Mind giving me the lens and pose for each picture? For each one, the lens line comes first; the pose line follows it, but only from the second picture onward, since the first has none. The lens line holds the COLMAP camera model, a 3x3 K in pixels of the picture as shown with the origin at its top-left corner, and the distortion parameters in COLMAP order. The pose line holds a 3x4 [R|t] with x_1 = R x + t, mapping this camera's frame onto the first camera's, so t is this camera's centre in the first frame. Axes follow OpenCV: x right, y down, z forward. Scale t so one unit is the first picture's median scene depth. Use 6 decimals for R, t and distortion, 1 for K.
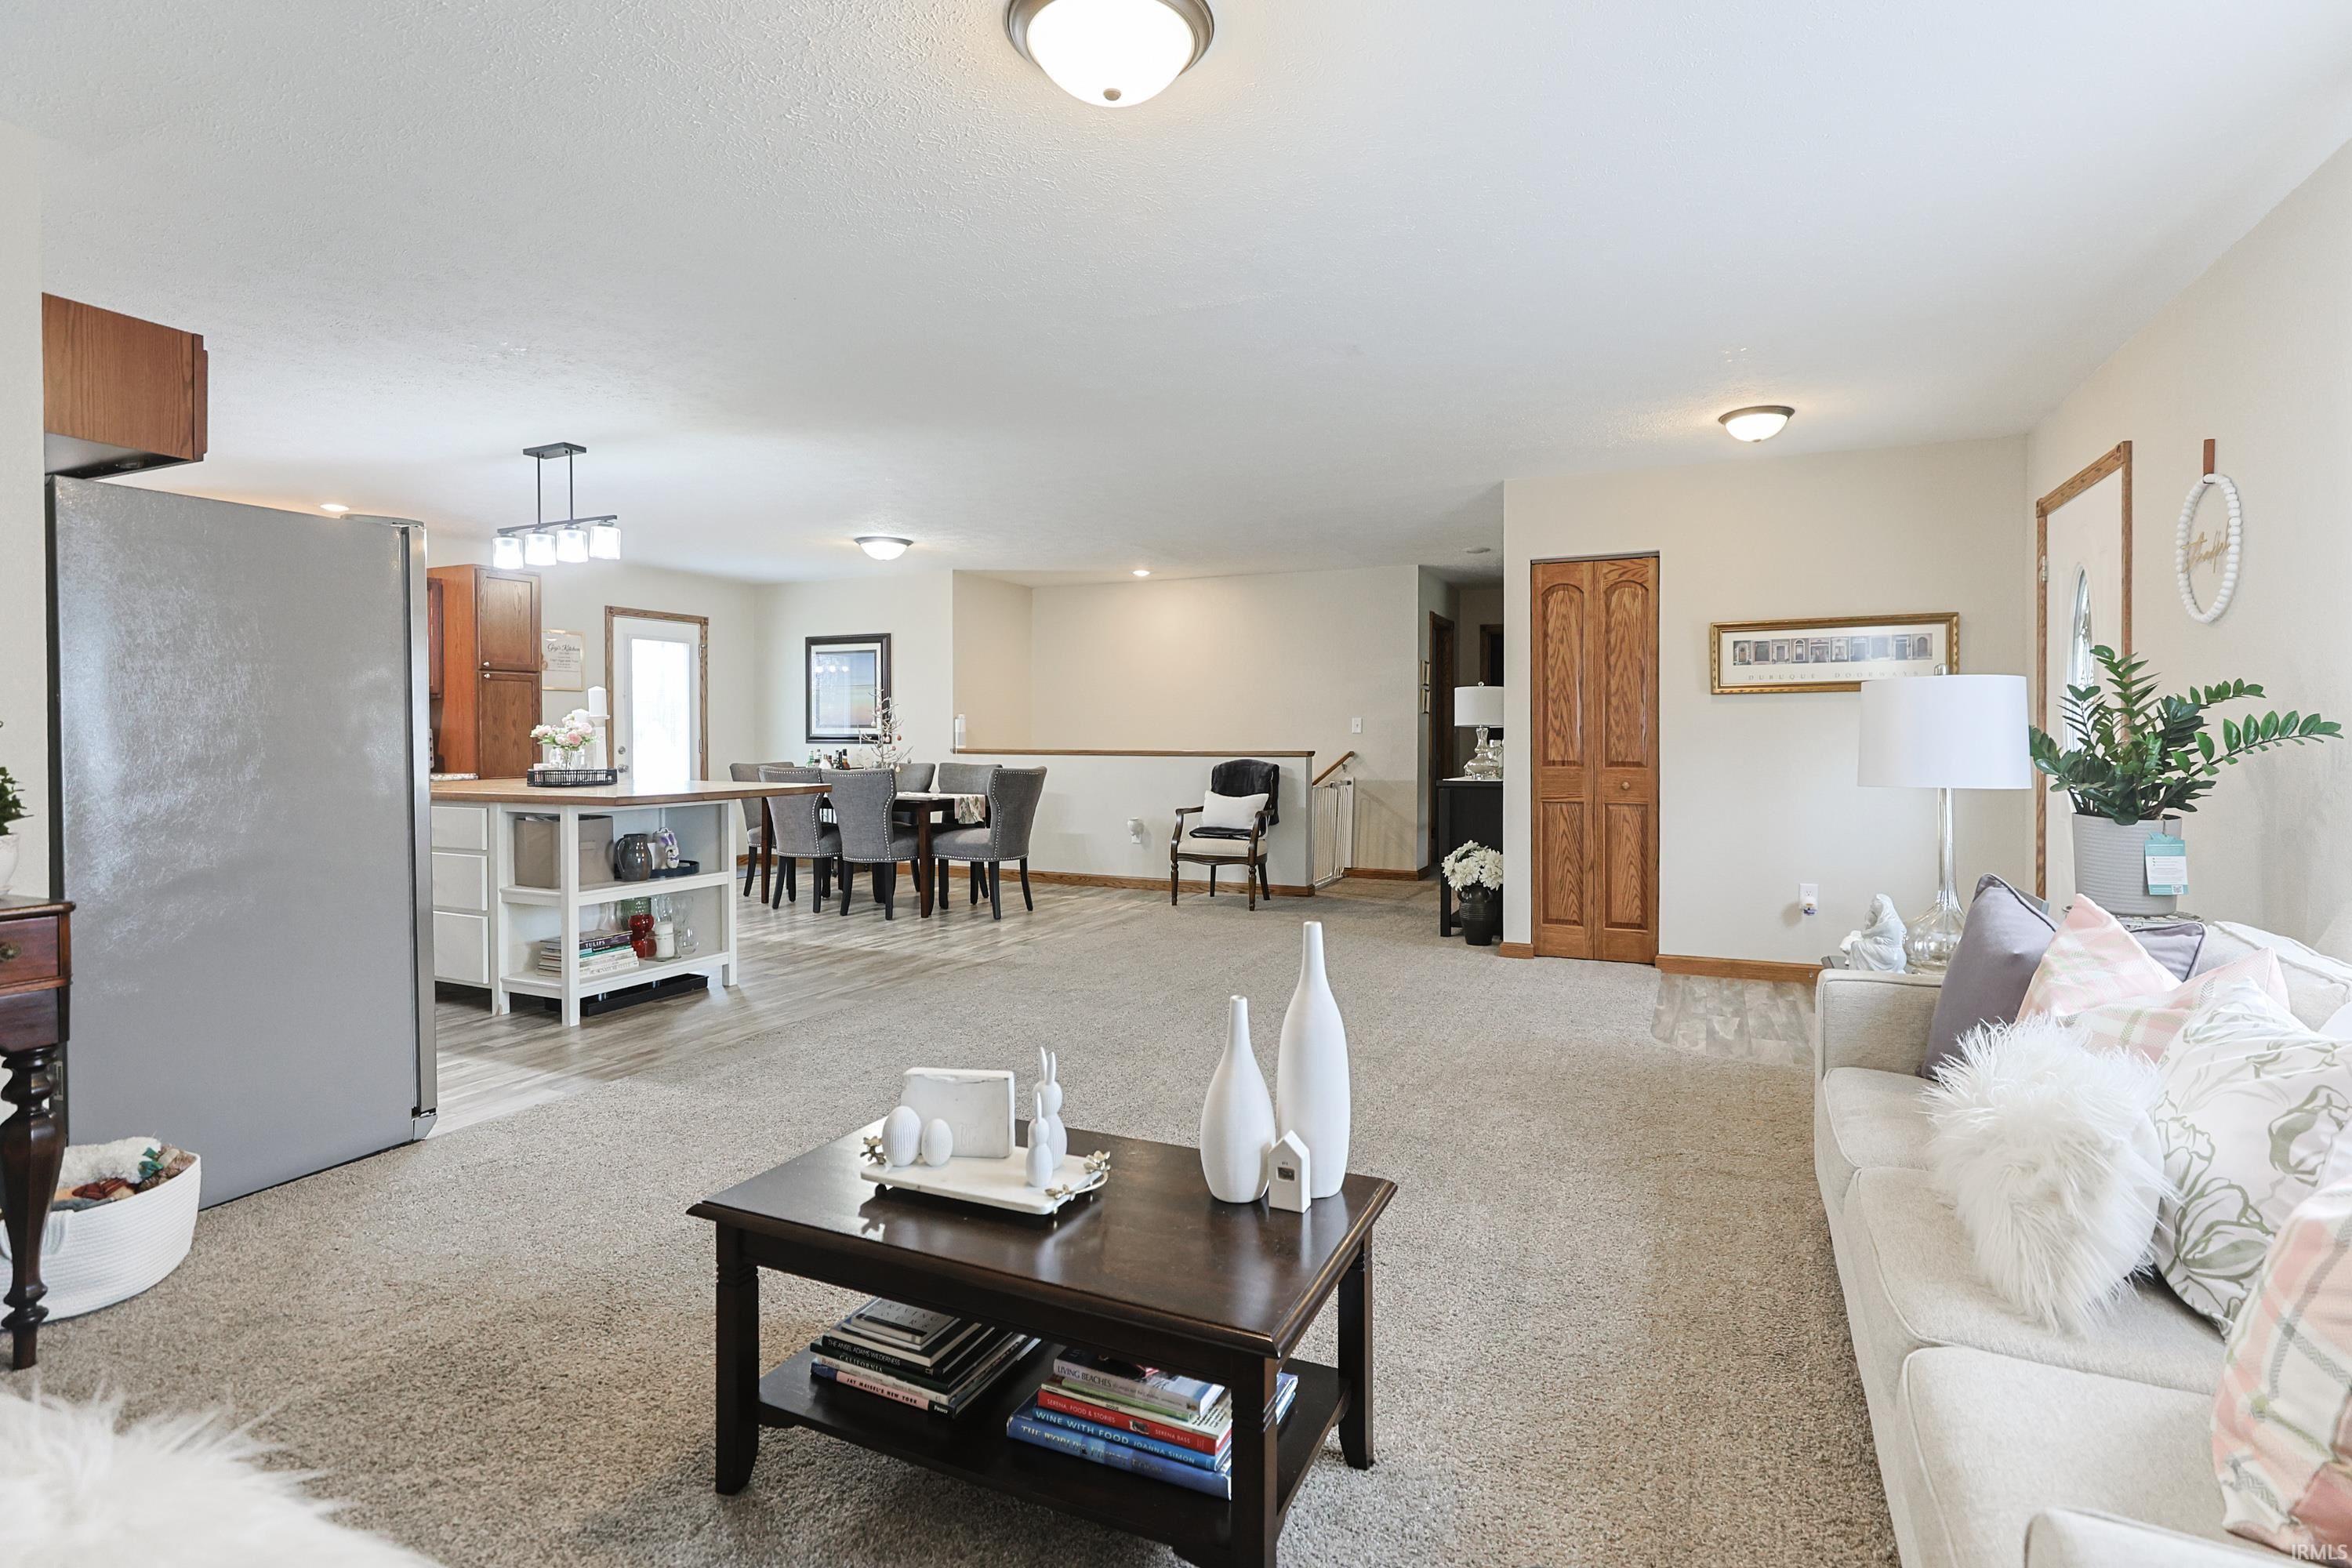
lens RADIAL K [[1128.5, 0, 1199.7], [0, 1128.5, 745.9], [0, 0, 1]] dist [-0.015795, 0.000525]
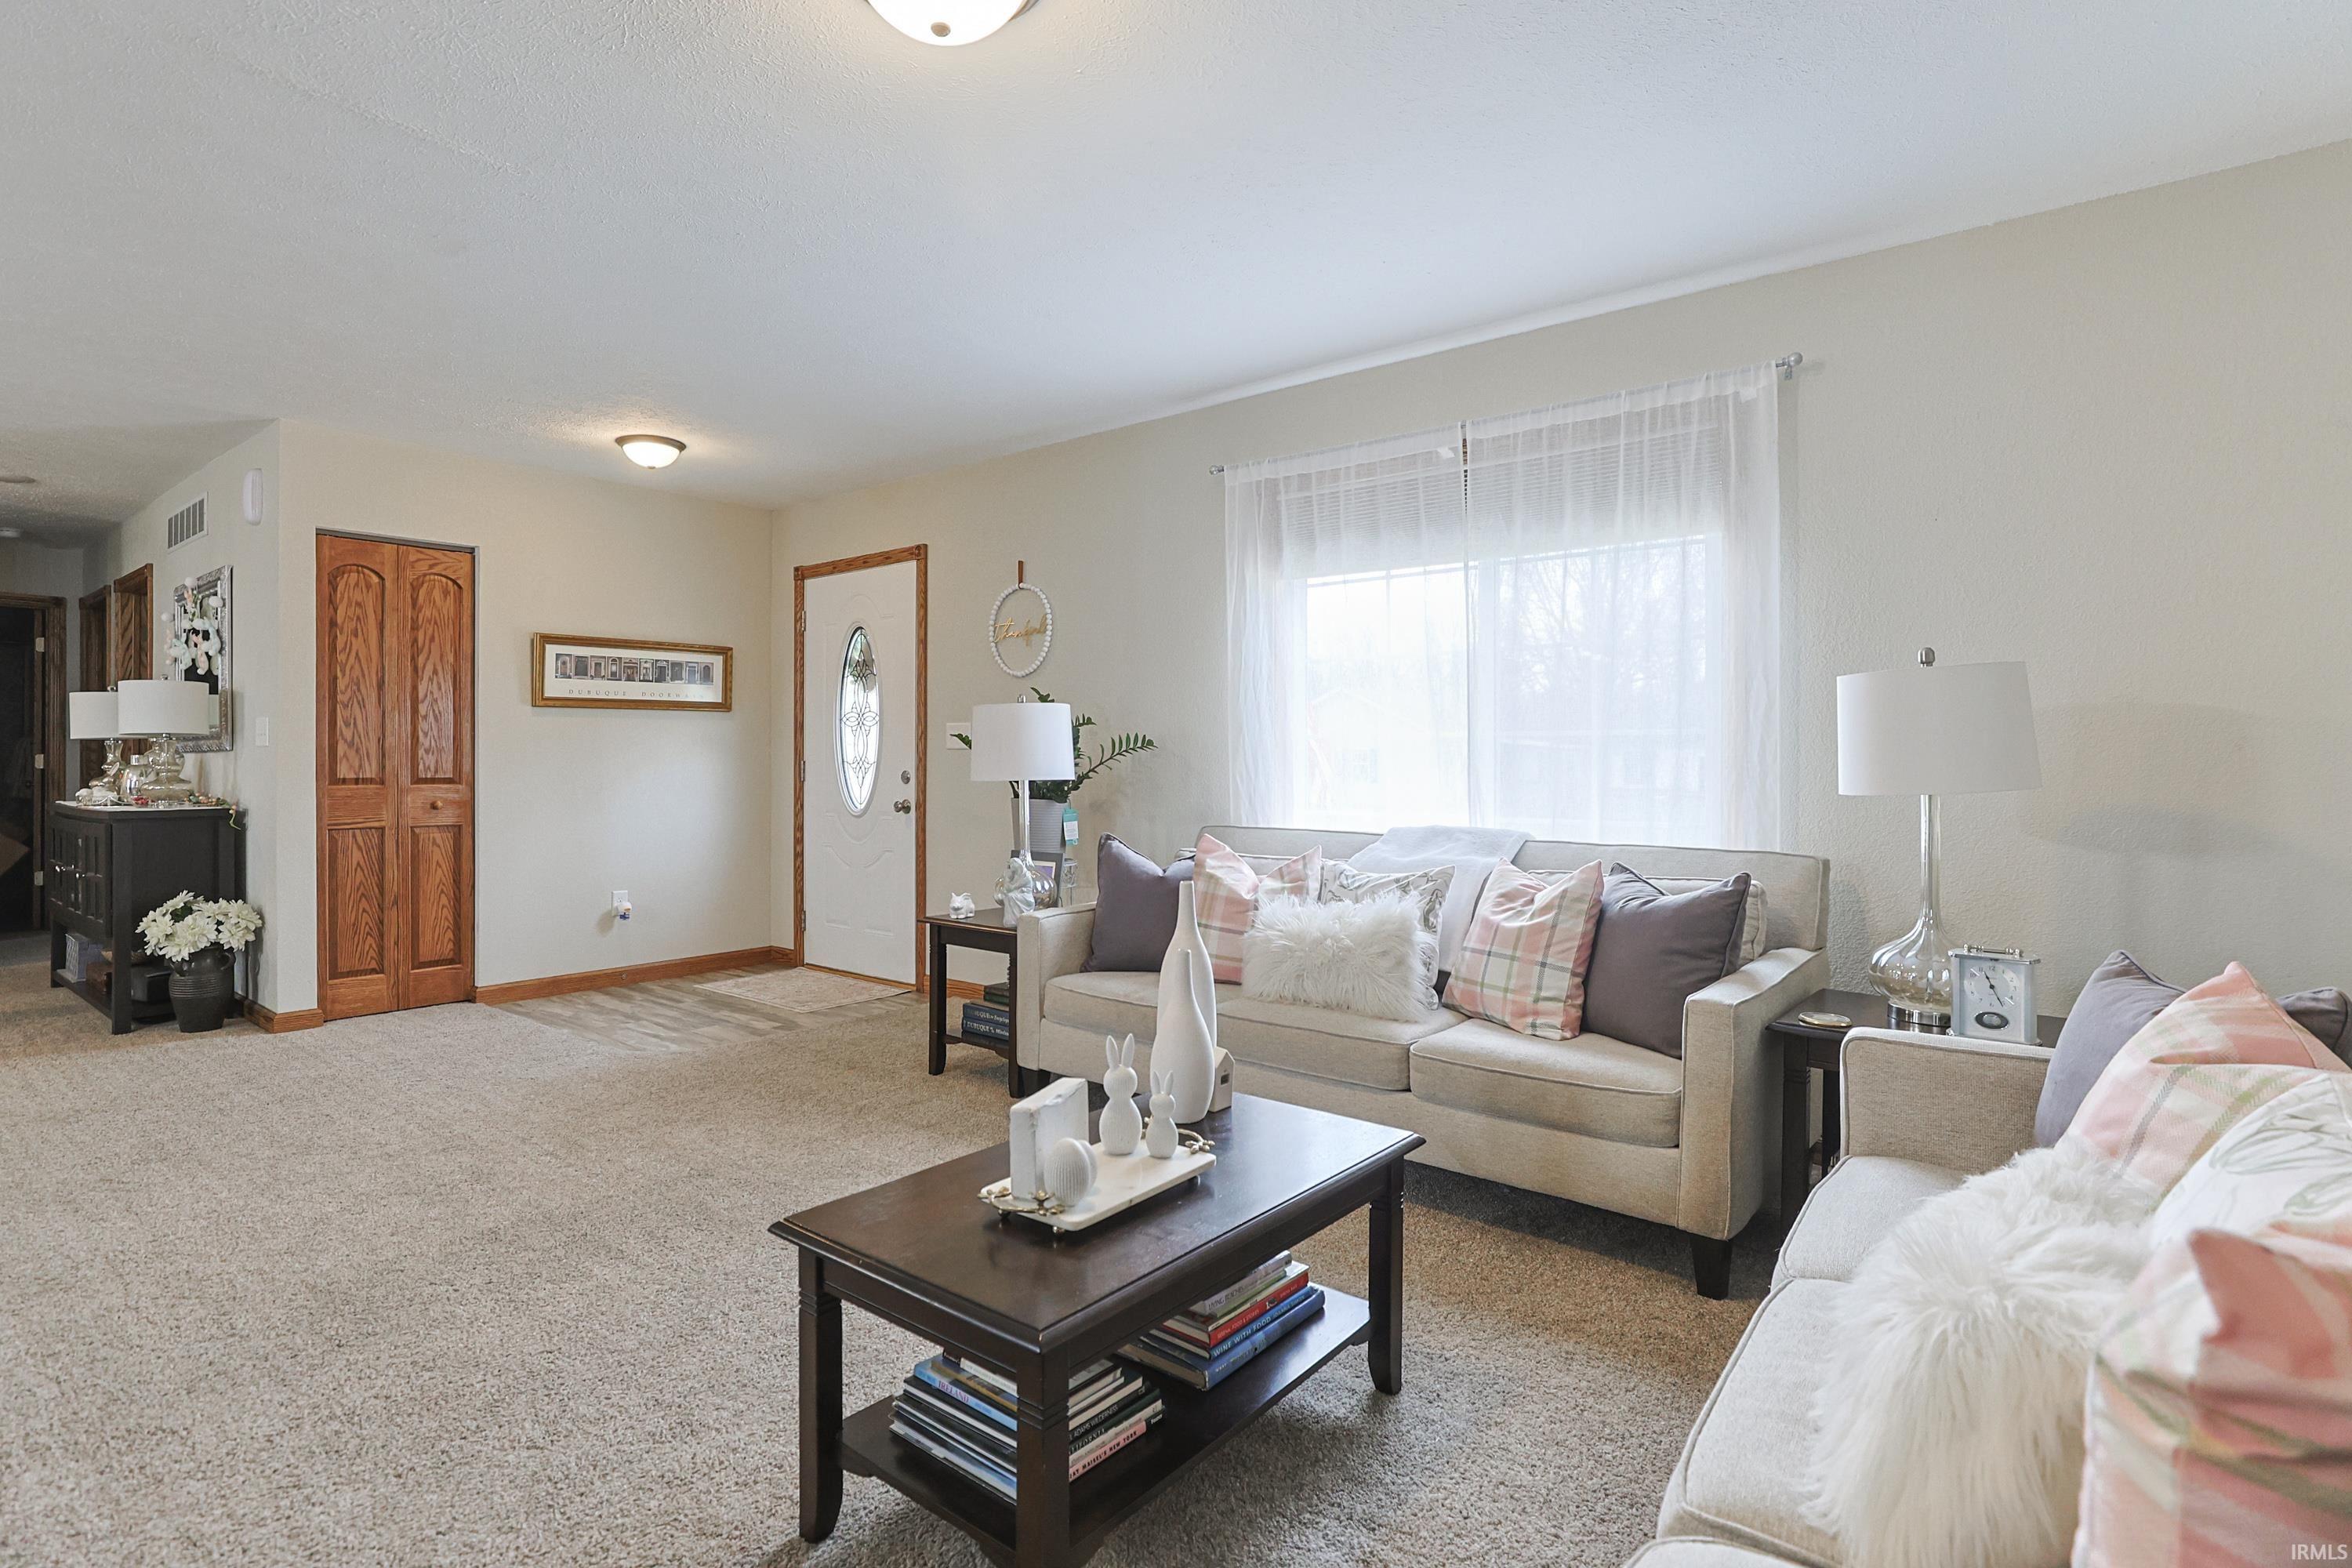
lens RADIAL K [[1151.4, 0, 1174.3], [0, 1151.4, 768.9], [0, 0, 1]] dist [-0.037582, 0.019193]
pose [[0.251138, -0.006463, 0.967930, -0.344202], [0.009412, 0.999947, 0.004234, 0.008692], [-0.967905, 0.008047, 0.251186, 0.215870]]
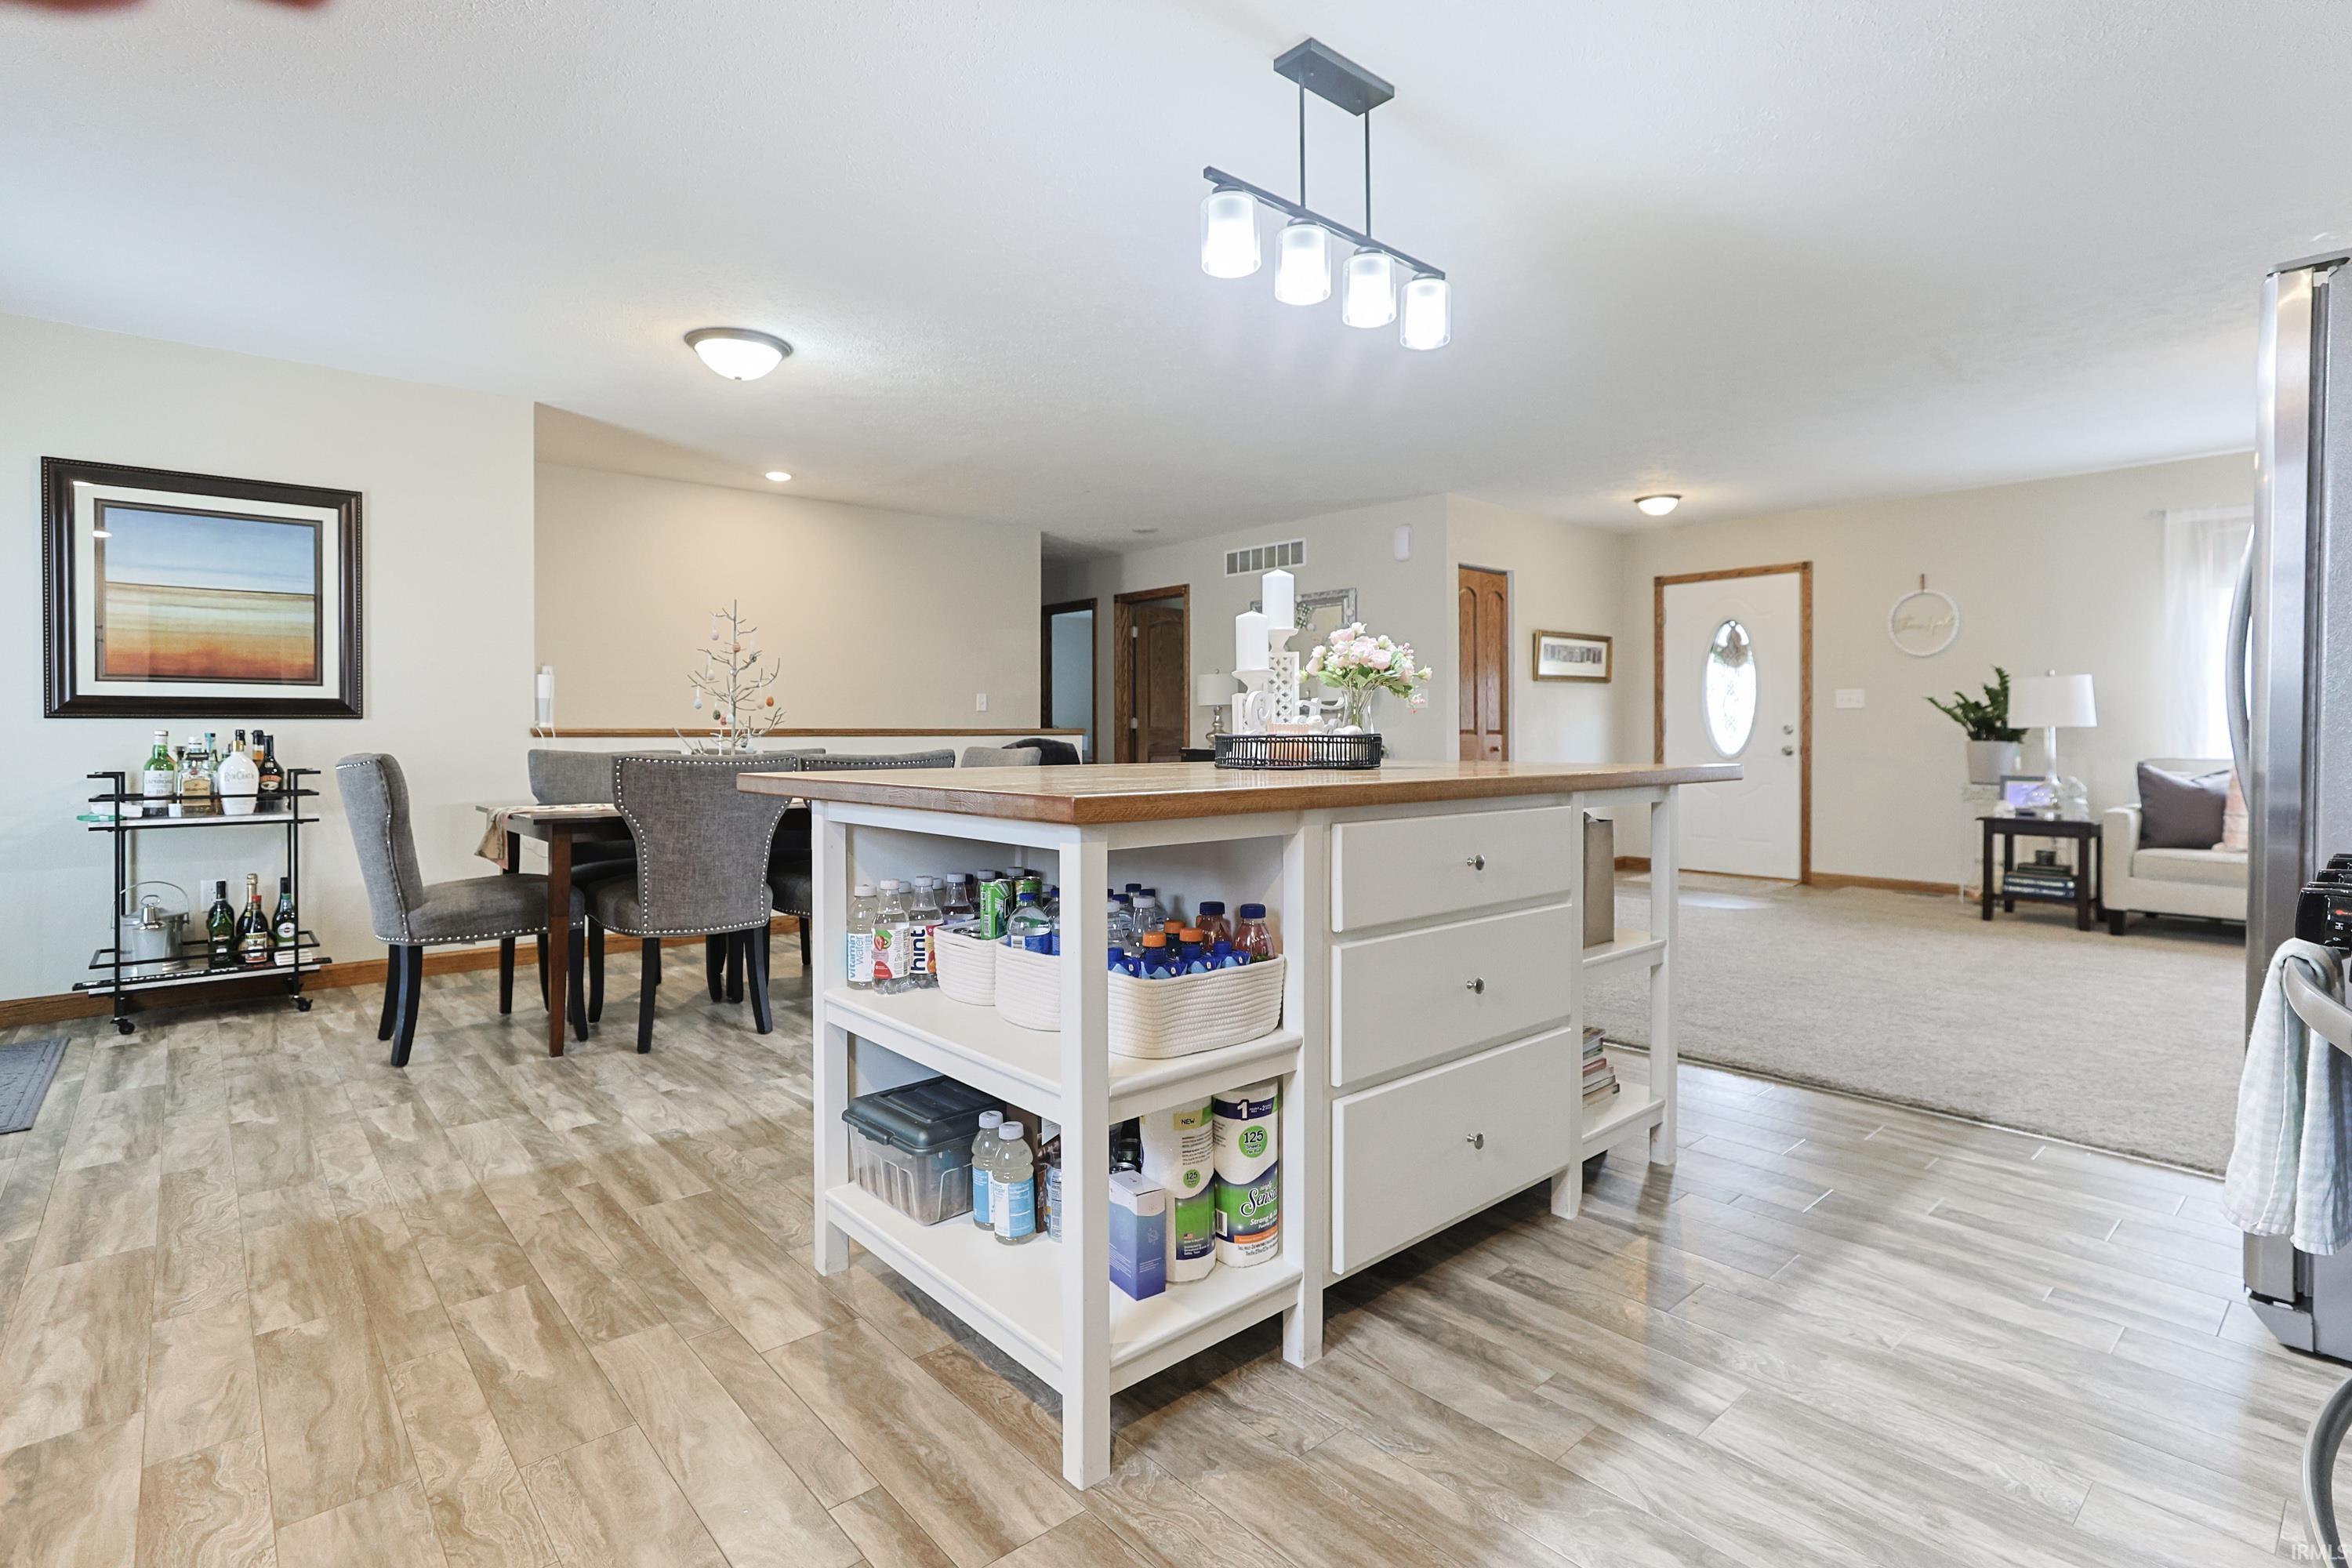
lens RADIAL K [[1128.5, 0, 1199.7], [0, 1128.5, 745.9], [0, 0, 1]] dist [-0.015795, 0.000525]
pose [[0.401668, -0.014505, 0.915671, -0.960018], [0.012227, 0.999870, 0.010476, 0.014384], [-0.915704, 0.006989, 0.401793, 0.798972]]
